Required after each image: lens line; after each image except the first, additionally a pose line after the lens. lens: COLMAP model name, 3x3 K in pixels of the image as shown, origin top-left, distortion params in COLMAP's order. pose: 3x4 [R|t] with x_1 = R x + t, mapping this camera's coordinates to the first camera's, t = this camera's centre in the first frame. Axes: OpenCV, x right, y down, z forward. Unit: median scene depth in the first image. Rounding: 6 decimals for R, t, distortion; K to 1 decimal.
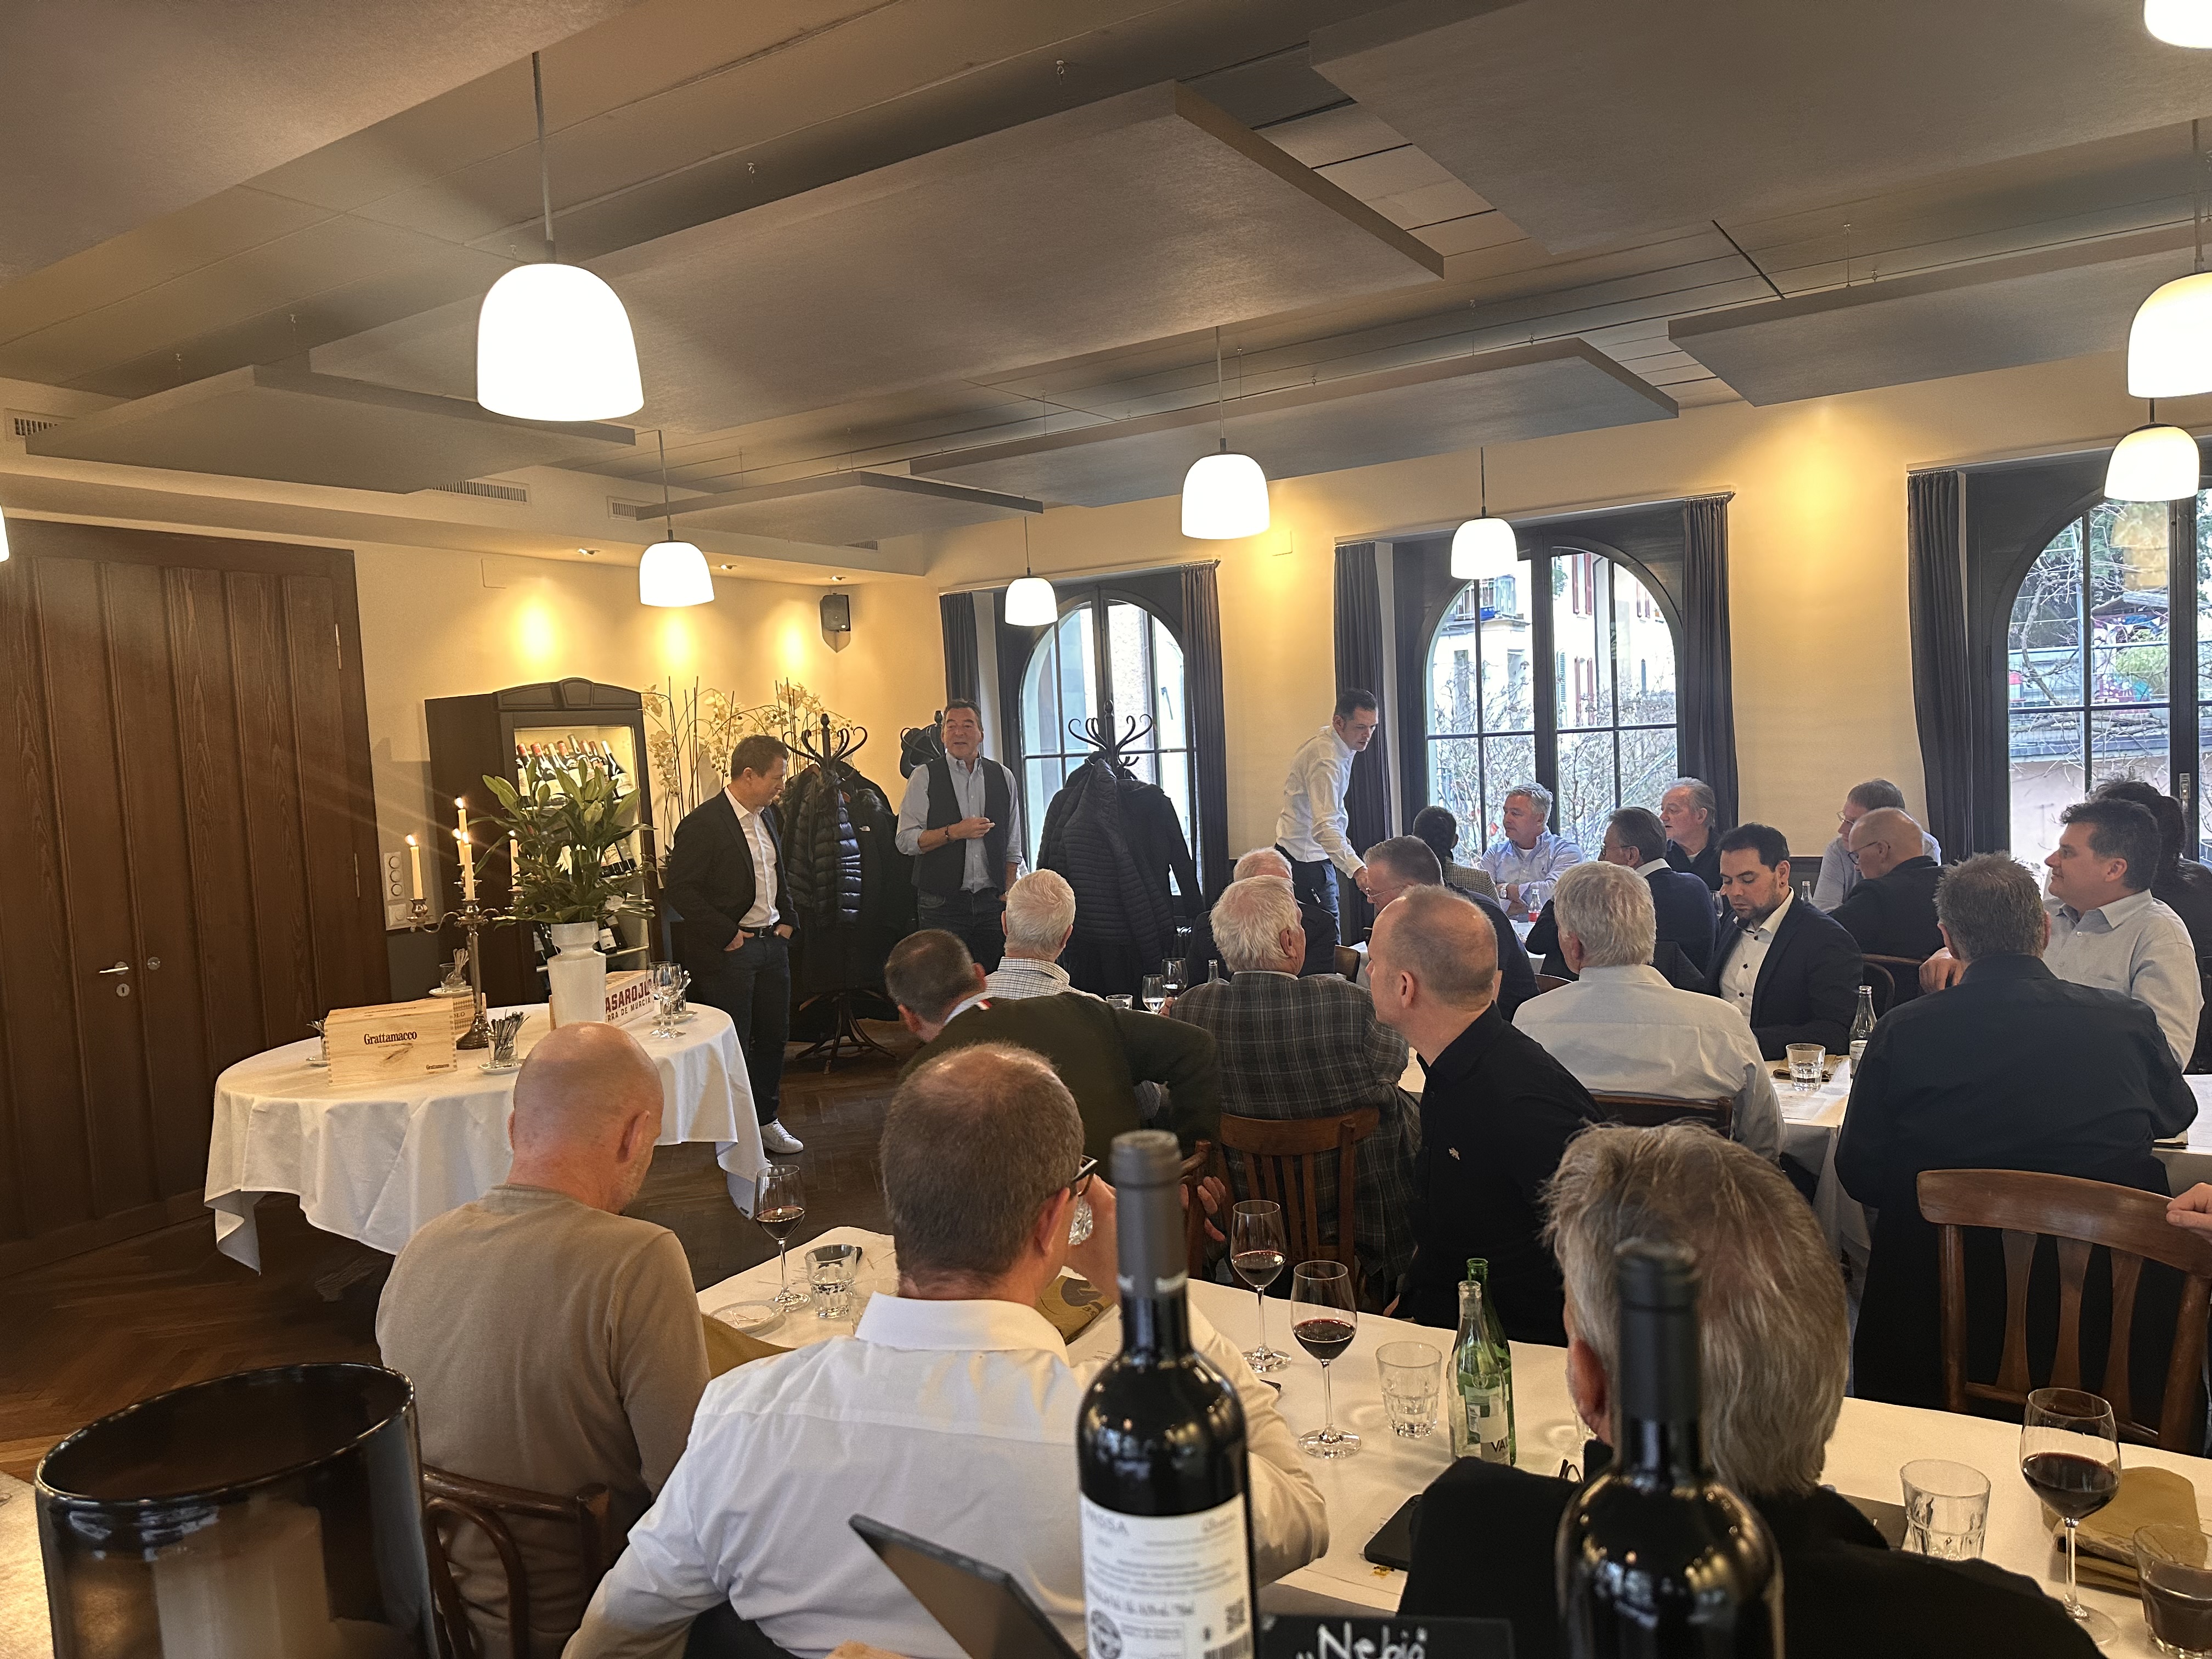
lens RADIAL K [[1560.1, 0, 1115.2], [0, 1560.1, 819.3], [0, 0, 1]] dist [-0.002650, 0.000976]
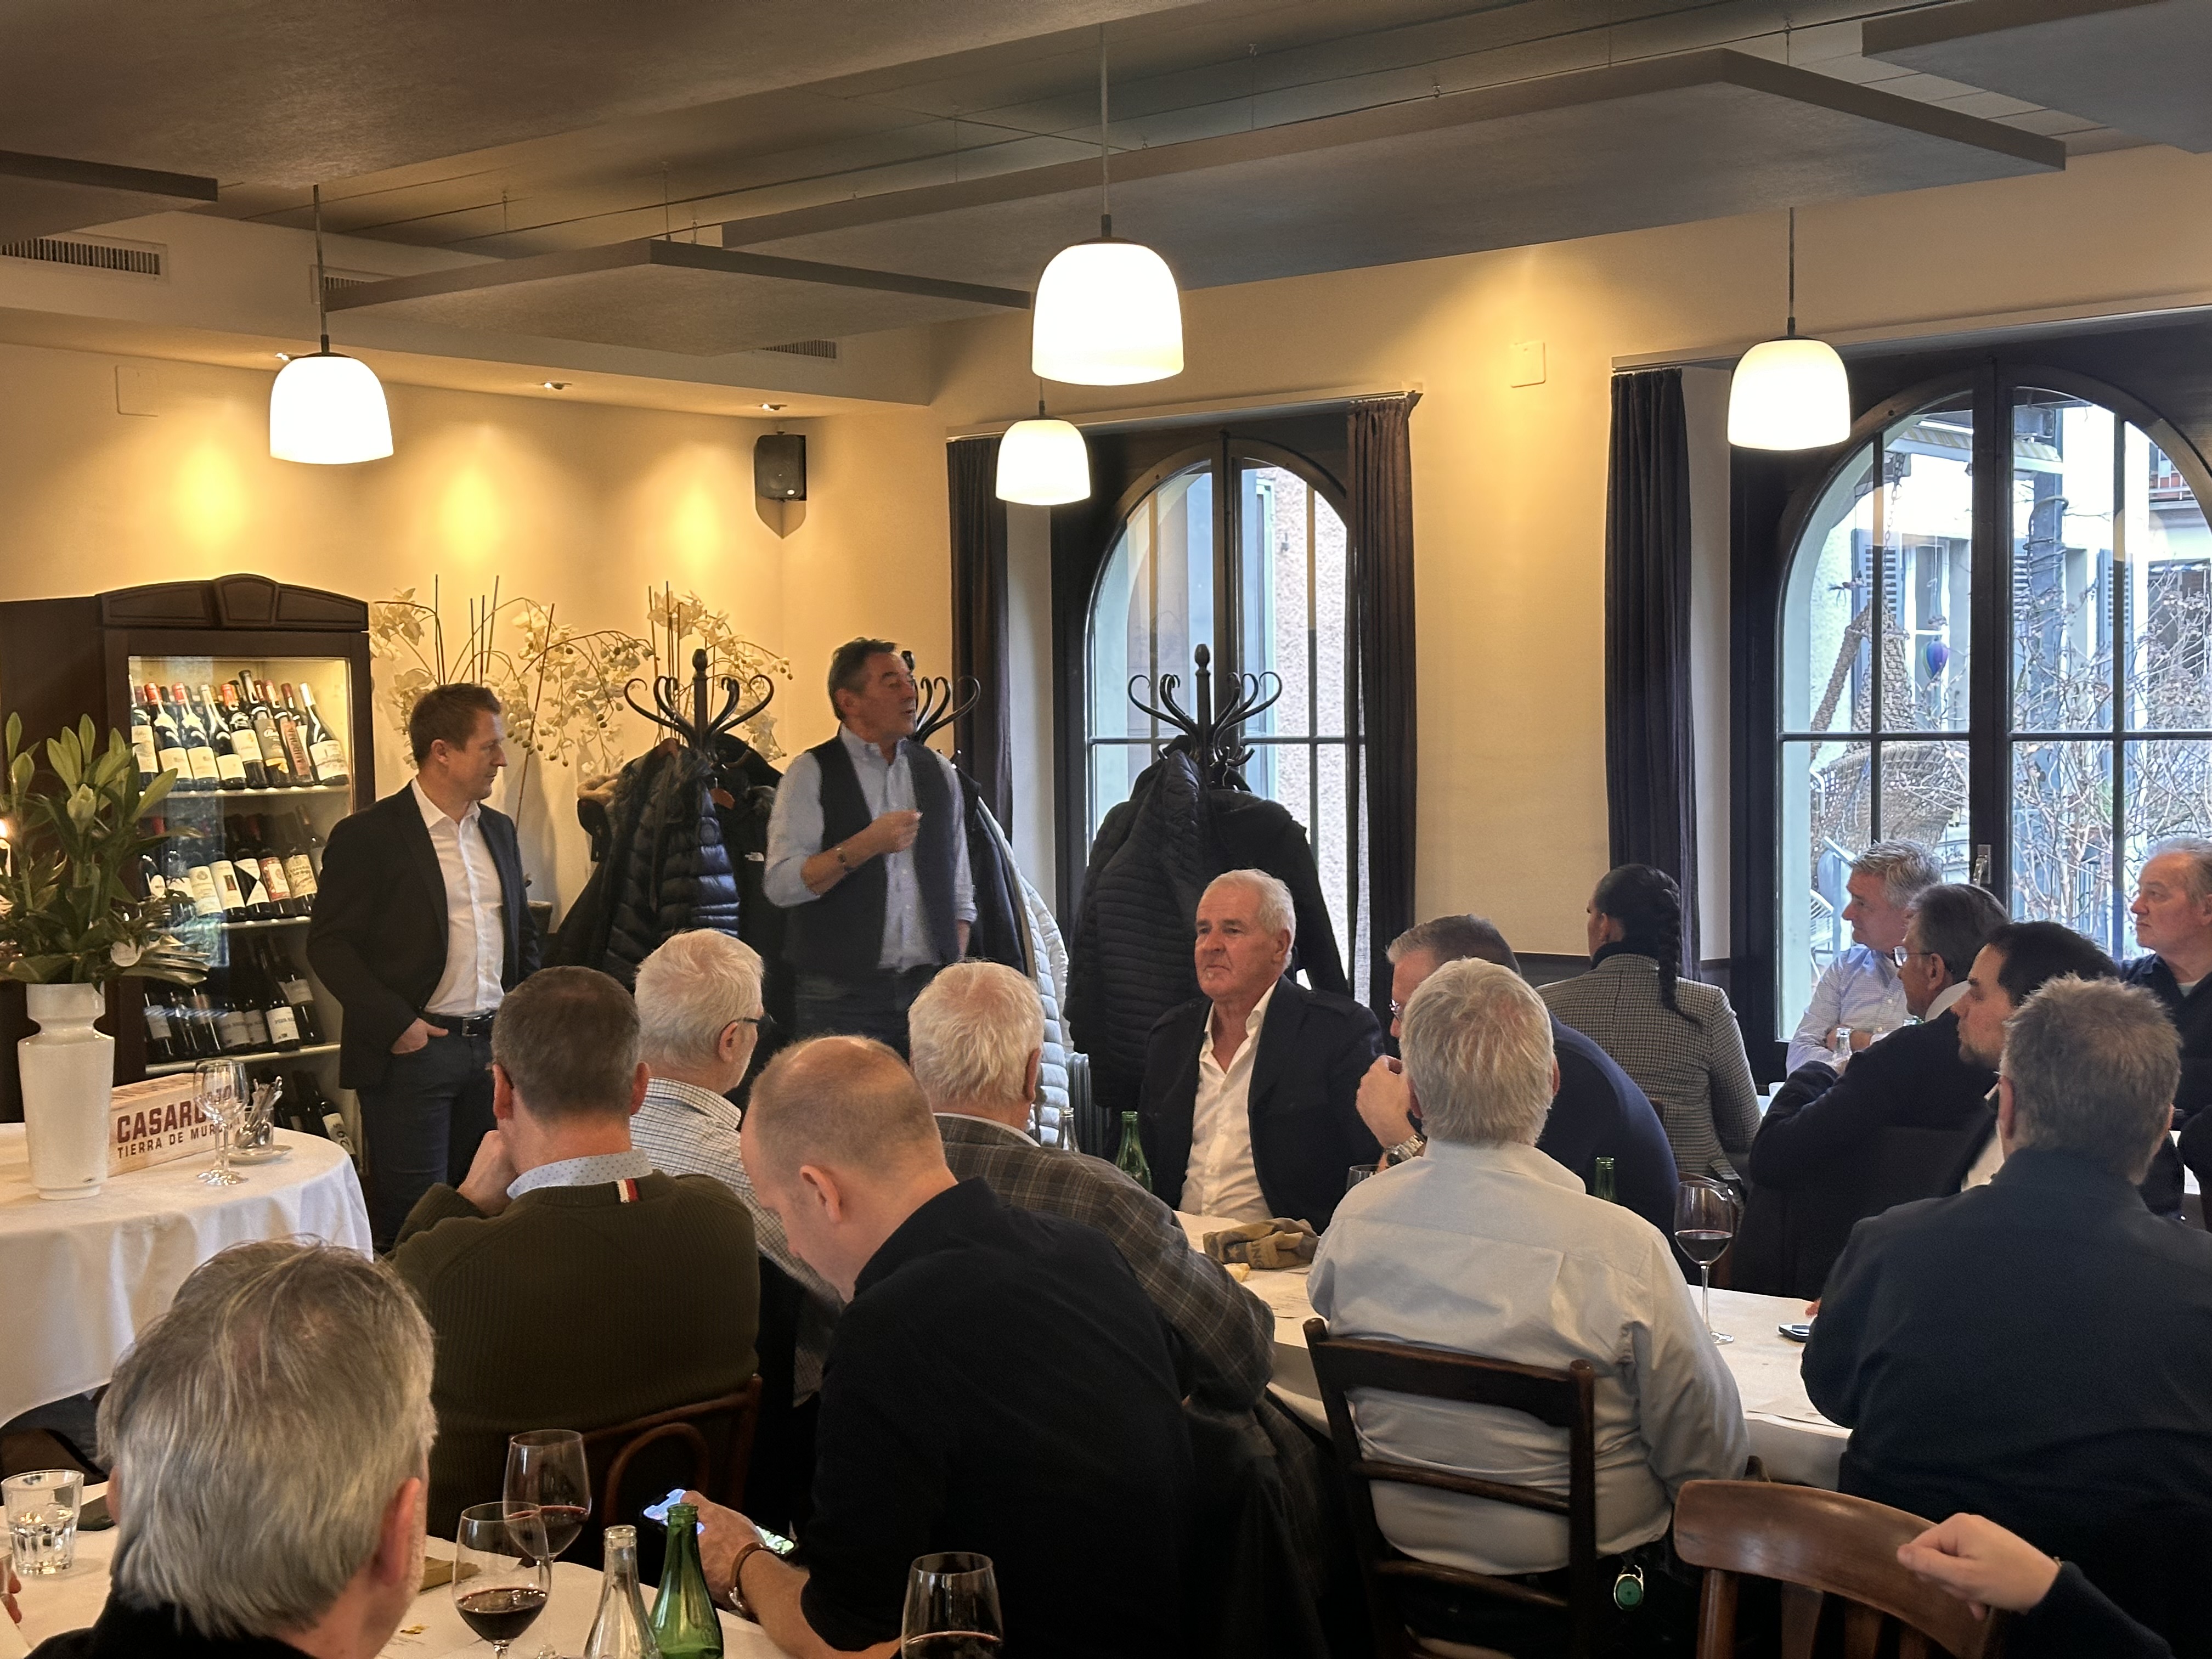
lens RADIAL K [[3080.8, 0, 1107.5], [0, 3080.8, 833.4], [0, 0, 1]] dist [0.001034, 0.000000]
pose [[0.985733, 0.046498, -0.161764, 0.157436], [-0.047710, 0.998855, -0.003613, -0.004984], [0.161410, 0.011279, 0.986823, -0.080747]]
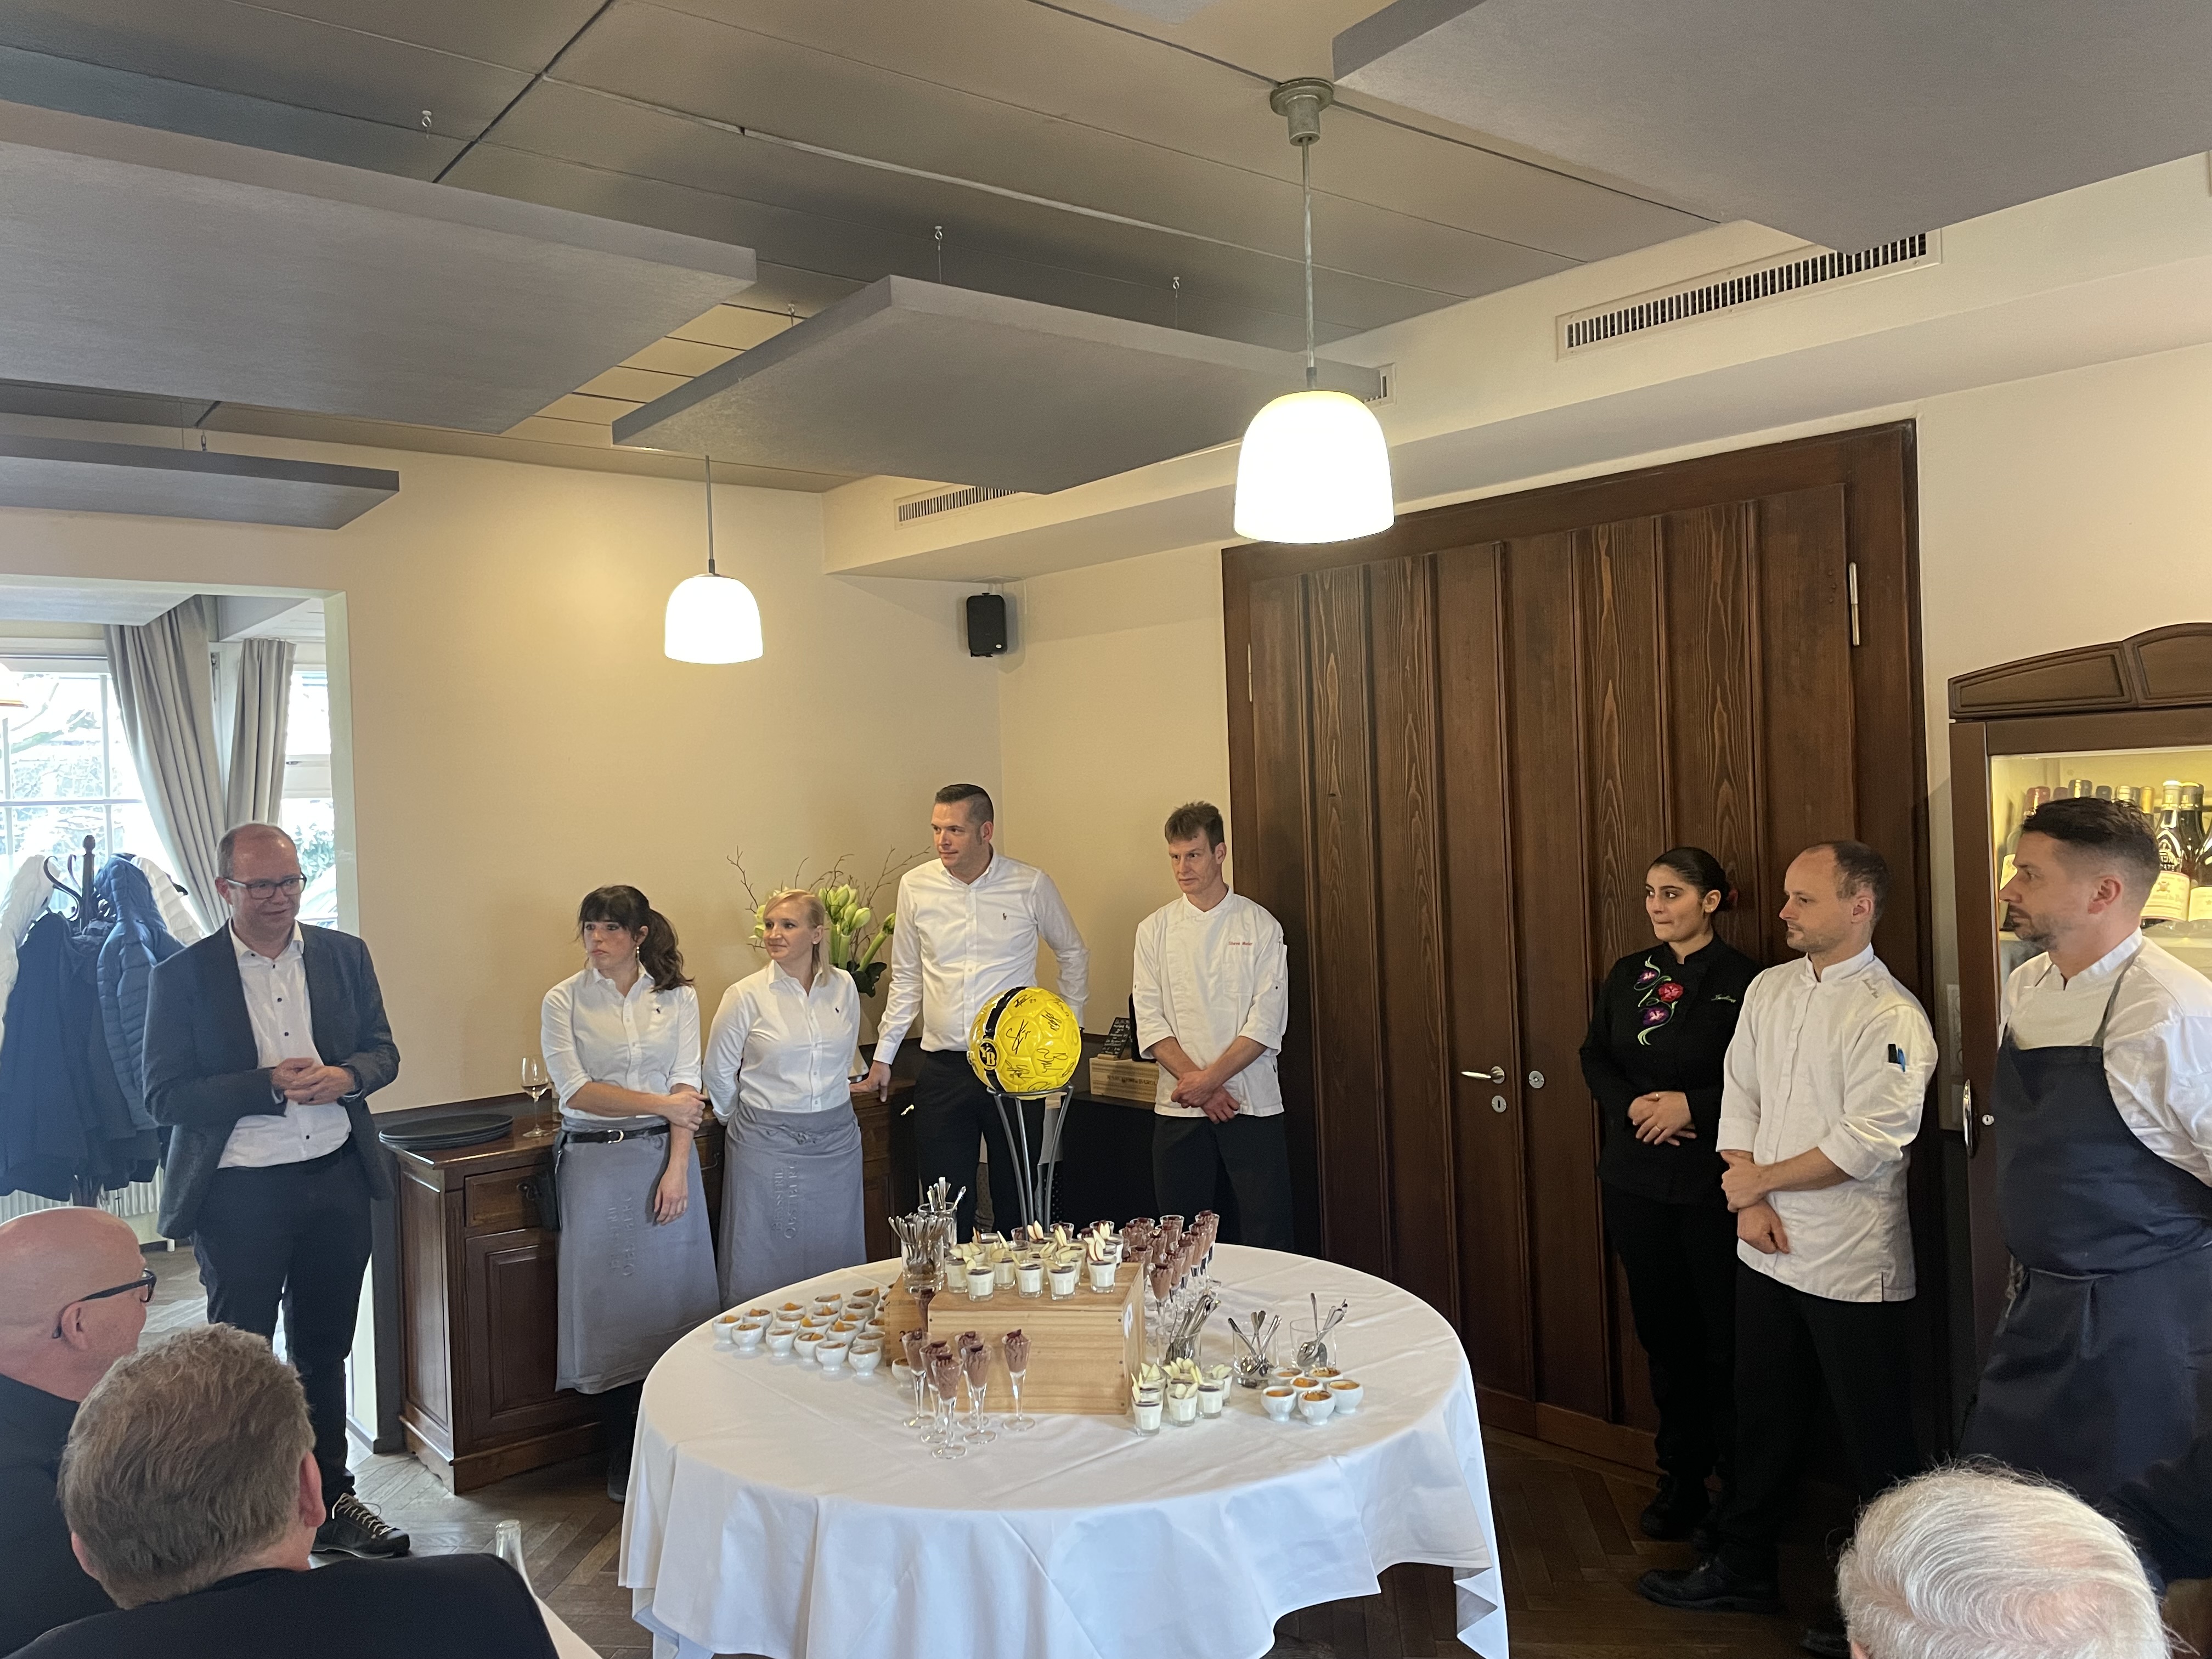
lens RADIAL K [[1673.2, 0, 1105.6], [0, 1673.2, 828.7], [0, 0, 1]] dist [0.003196, 0.000392]
pose [[-0.332792, 0.072246, -0.940229, 0.148865], [0.000446, 0.997073, 0.076456, -0.068401], [0.943000, 0.025025, -0.331850, 0.846026]]
